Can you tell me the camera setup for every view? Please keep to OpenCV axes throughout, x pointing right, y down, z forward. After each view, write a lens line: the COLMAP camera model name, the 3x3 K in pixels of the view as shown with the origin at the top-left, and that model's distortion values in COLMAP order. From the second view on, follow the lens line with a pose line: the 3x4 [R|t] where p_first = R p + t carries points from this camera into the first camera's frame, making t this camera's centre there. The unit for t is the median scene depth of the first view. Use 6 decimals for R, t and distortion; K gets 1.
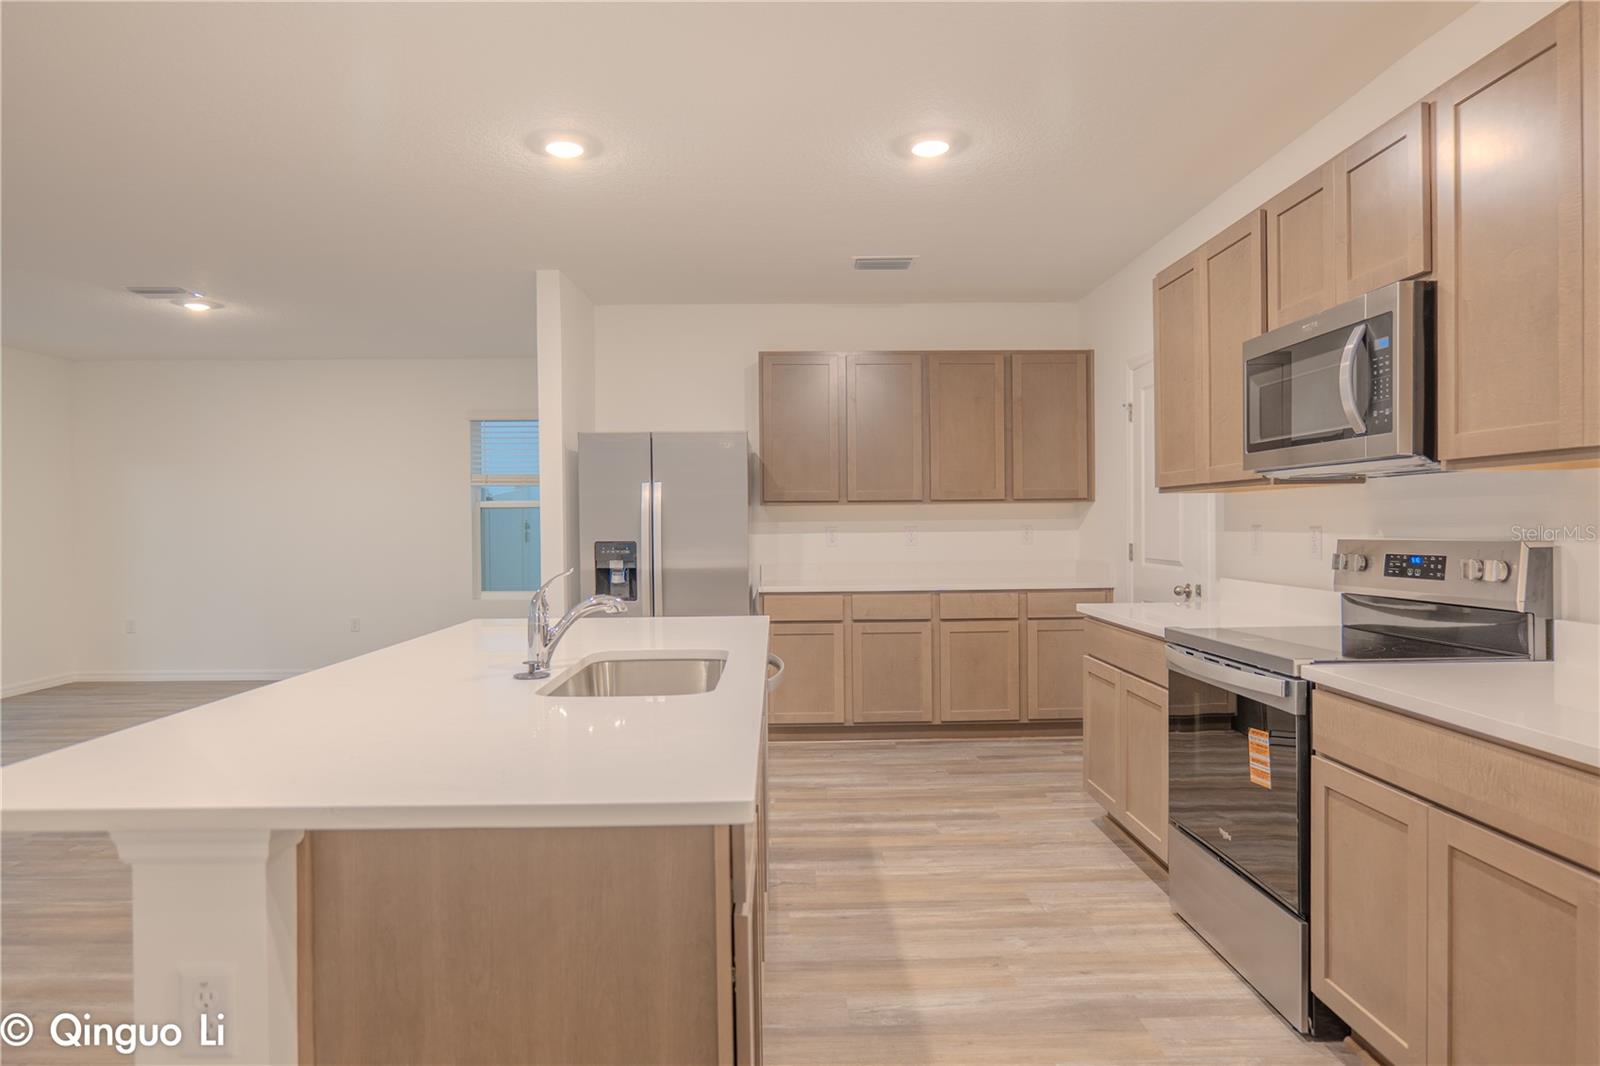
lens RADIAL K [[940.7, 0, 800.0], [0, 940.7, 533.0], [0, 0, 1]] dist [-0.002071, -0.000797]
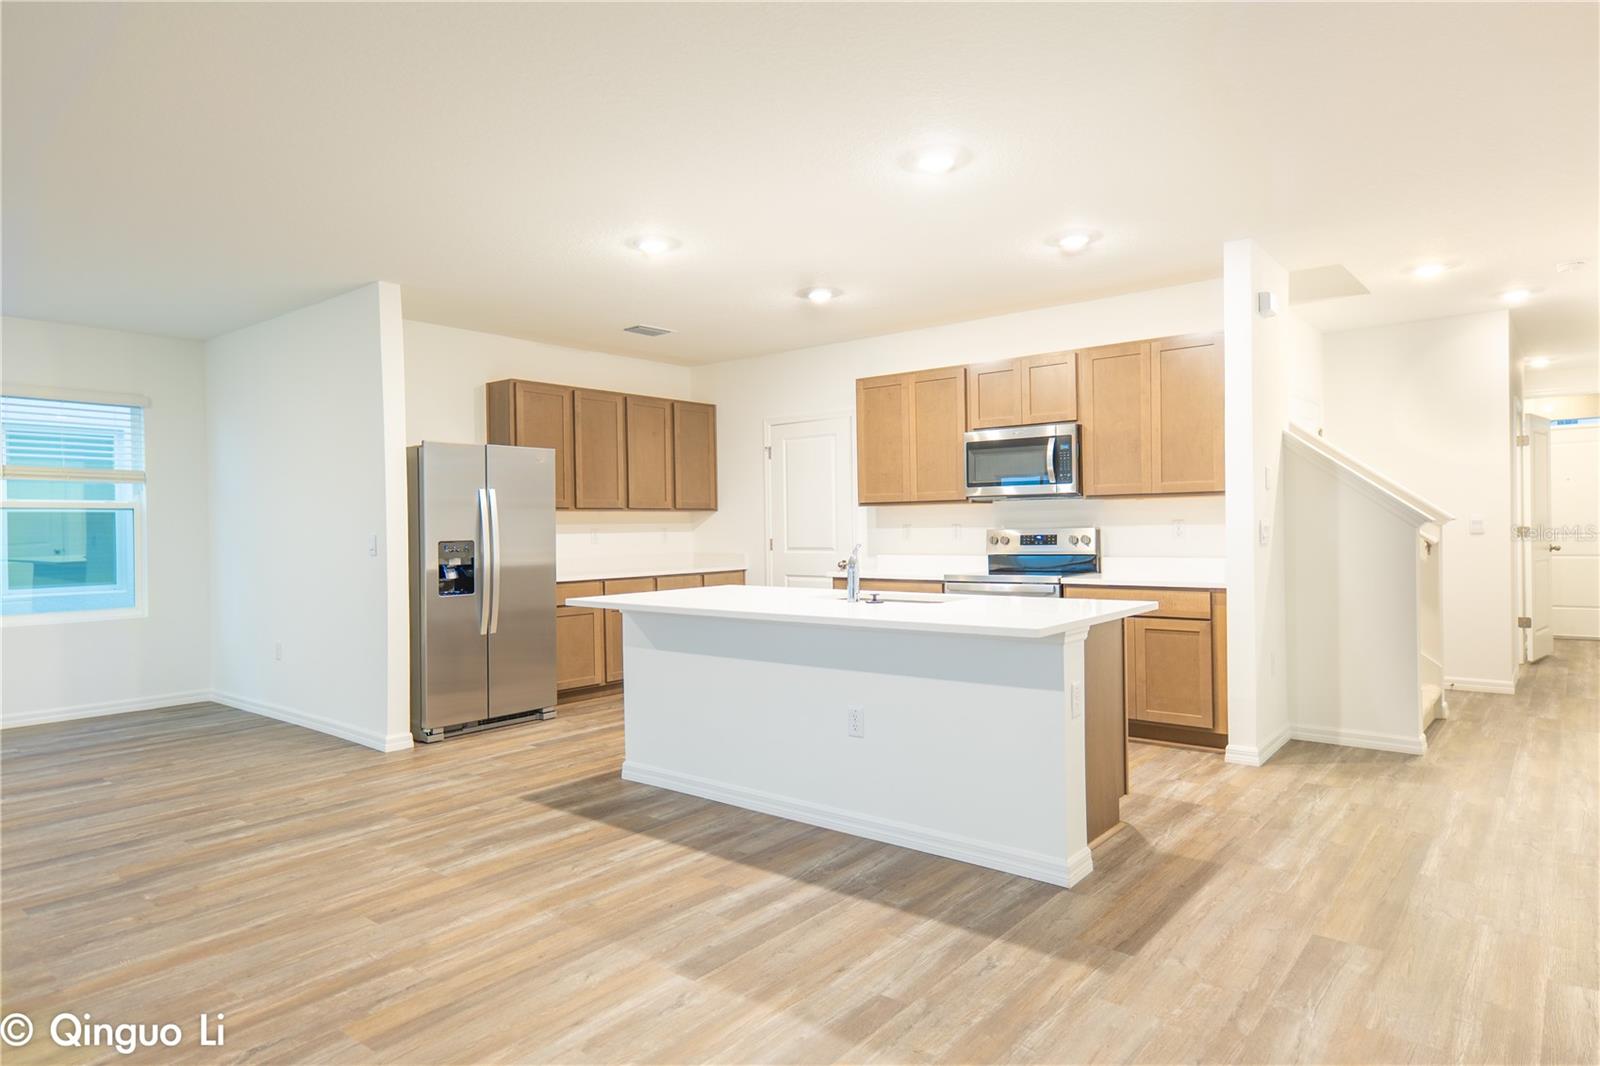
lens RADIAL K [[940.7, 0, 800.0], [0, 940.7, 533.0], [0, 0, 1]] dist [-0.002071, -0.000797]
pose [[0.649258, -0.004803, 0.760553, -1.411984], [0.015168, 0.999863, -0.006635, 0.023536], [-0.760417, 0.015844, 0.649242, -0.048241]]
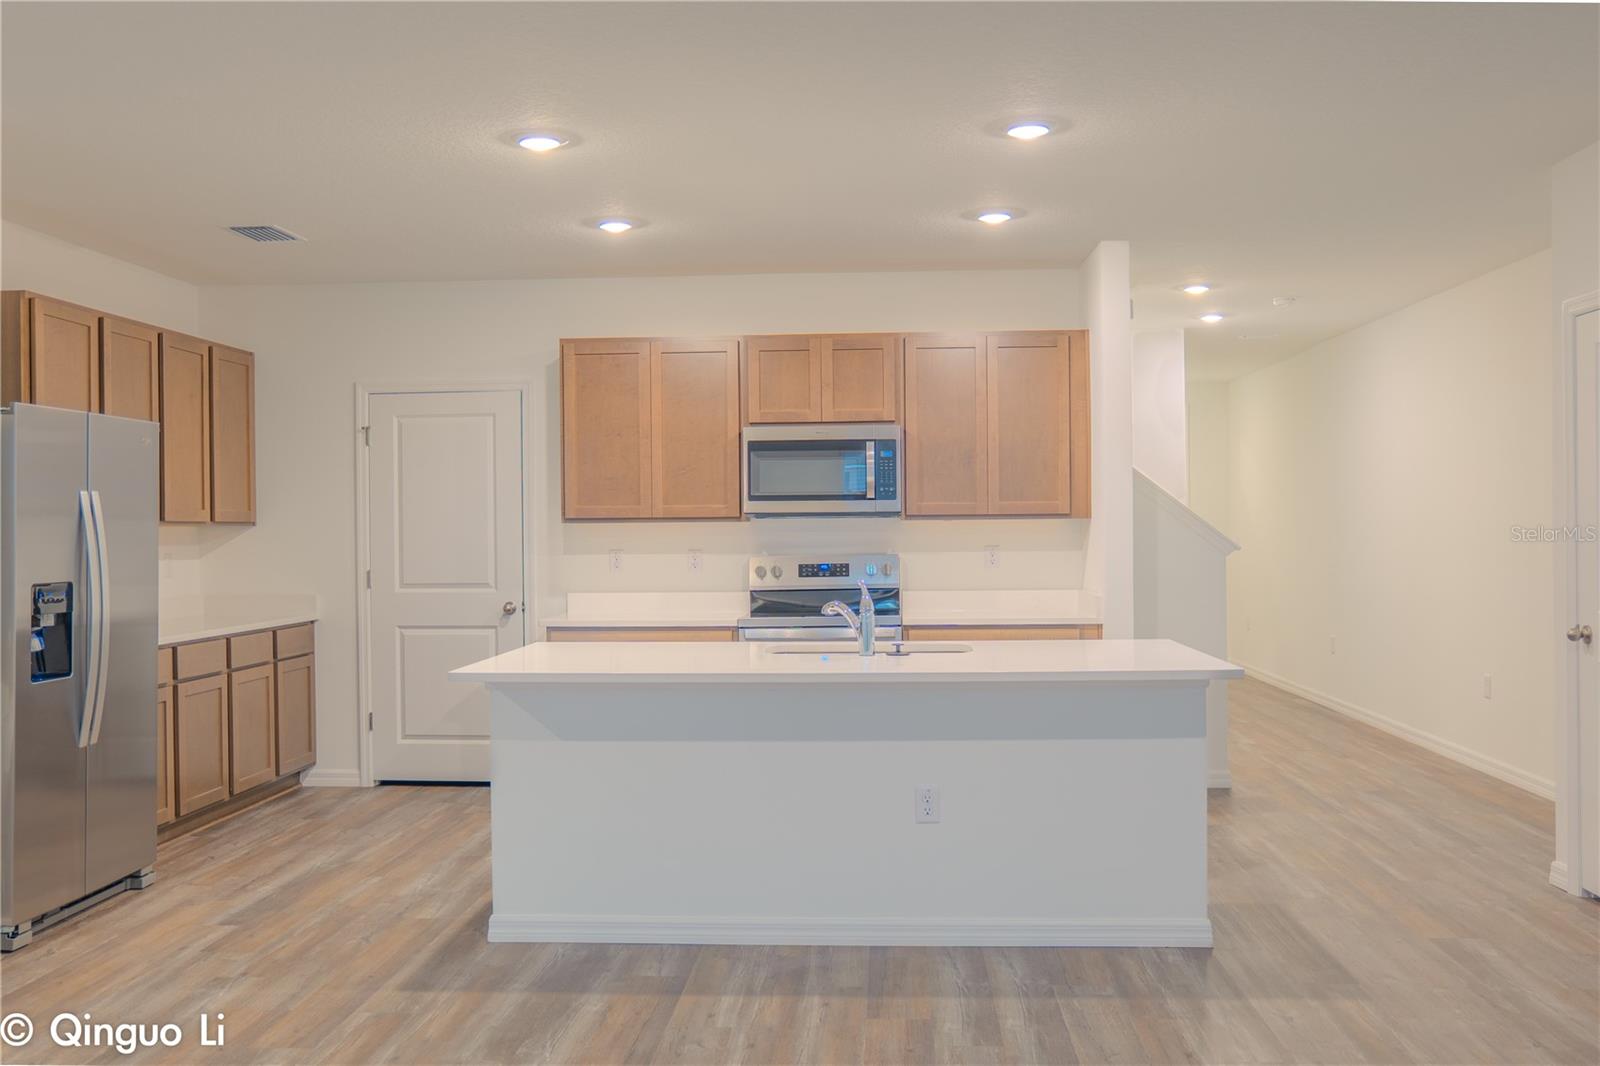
lens RADIAL K [[1461.0, 0, 800.0], [0, 1461.0, 533.0], [0, 0, 1]] dist [-0.034049, 0.004713]
pose [[0.079273, 0.005198, 0.996839, -2.025034], [0.018457, 0.999807, -0.006682, -0.016827], [-0.996682, 0.018928, 0.079162, 0.788935]]
